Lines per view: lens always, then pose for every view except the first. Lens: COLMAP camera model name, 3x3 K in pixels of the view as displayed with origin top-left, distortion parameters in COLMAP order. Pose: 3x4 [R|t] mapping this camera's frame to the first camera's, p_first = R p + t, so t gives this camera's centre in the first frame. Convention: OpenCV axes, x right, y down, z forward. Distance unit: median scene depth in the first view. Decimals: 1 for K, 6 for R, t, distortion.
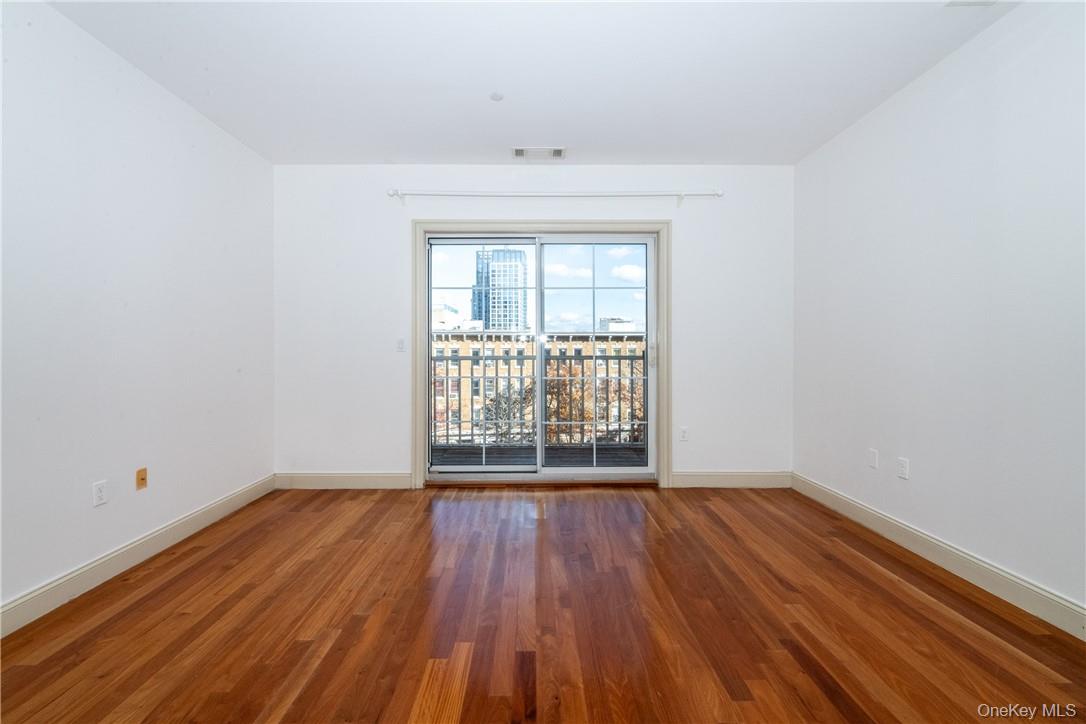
lens RADIAL K [[435.0, 0, 537.4], [0, 435.0, 355.9], [0, 0, 1]] dist [0.001164, 0.000268]
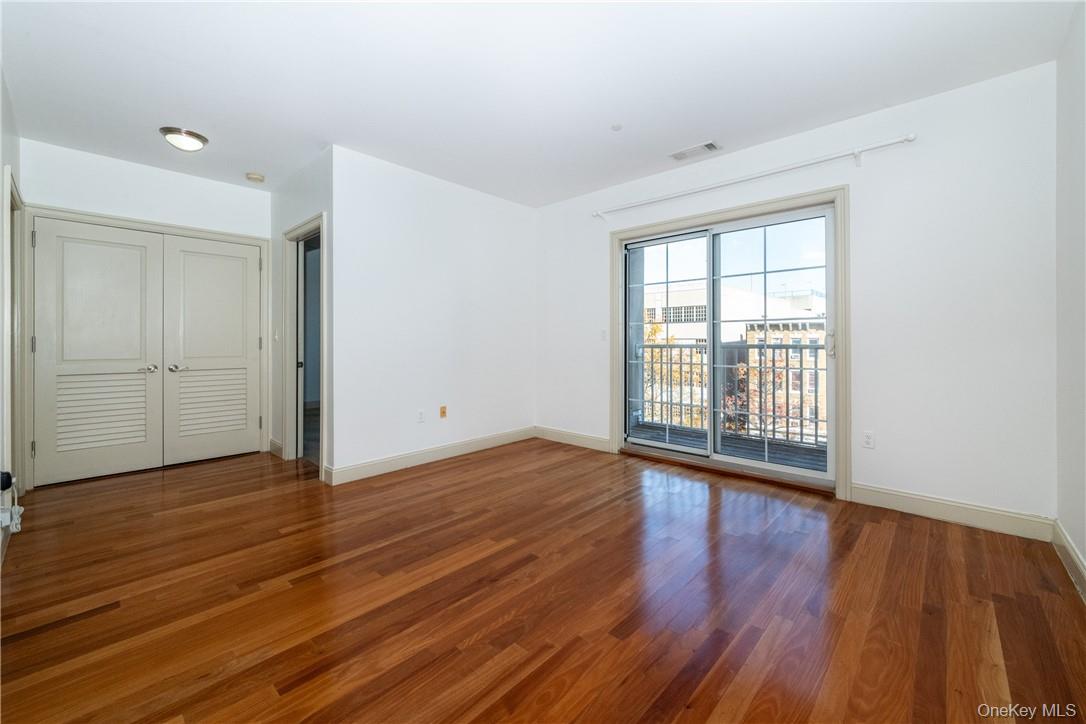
lens RADIAL K [[435.0, 0, 580.8], [0, 435.0, 342.8], [0, 0, 1]] dist [0.001164, 0.000268]
pose [[0.758426, 0.002914, -0.651753, 0.463322], [-0.008022, 0.999956, -0.004865, 0.005137], [0.651710, 0.008918, 0.758416, 0.020219]]
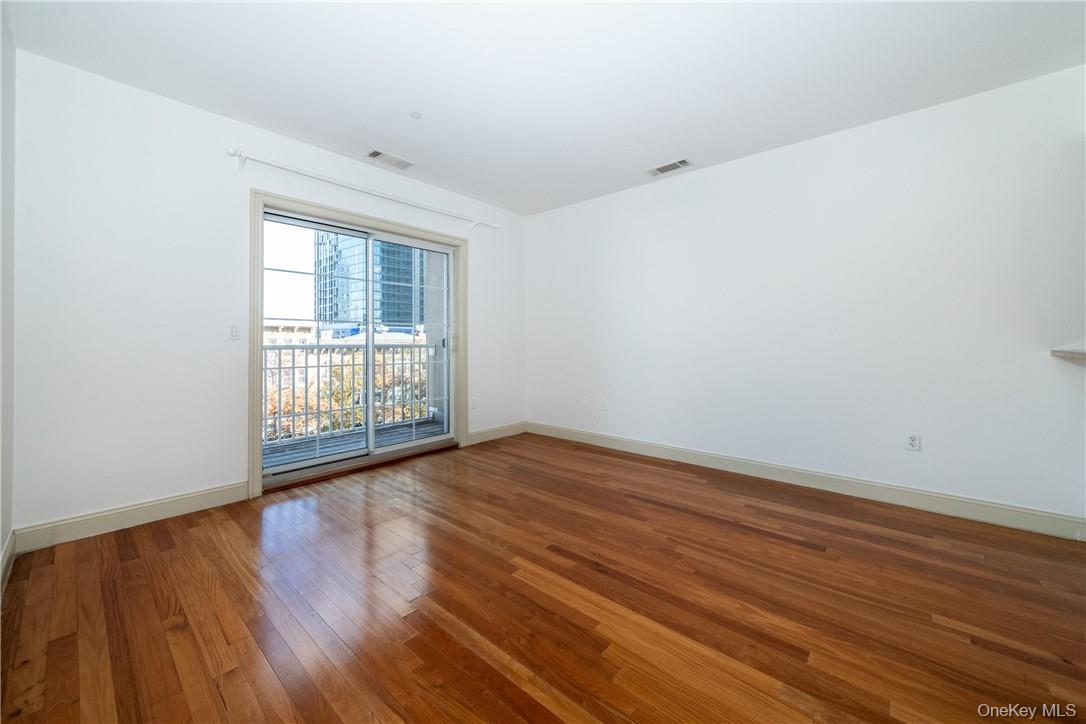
lens RADIAL K [[413.3, 0, 498.4], [0, 413.3, 344.6], [0, 0, 1]] dist [0.001477, 0.000510]
pose [[0.706018, -0.004747, 0.708178, -0.529325], [0.007903, 0.999968, -0.001176, 0.004199], [-0.708150, 0.006427, 0.706033, 0.068358]]
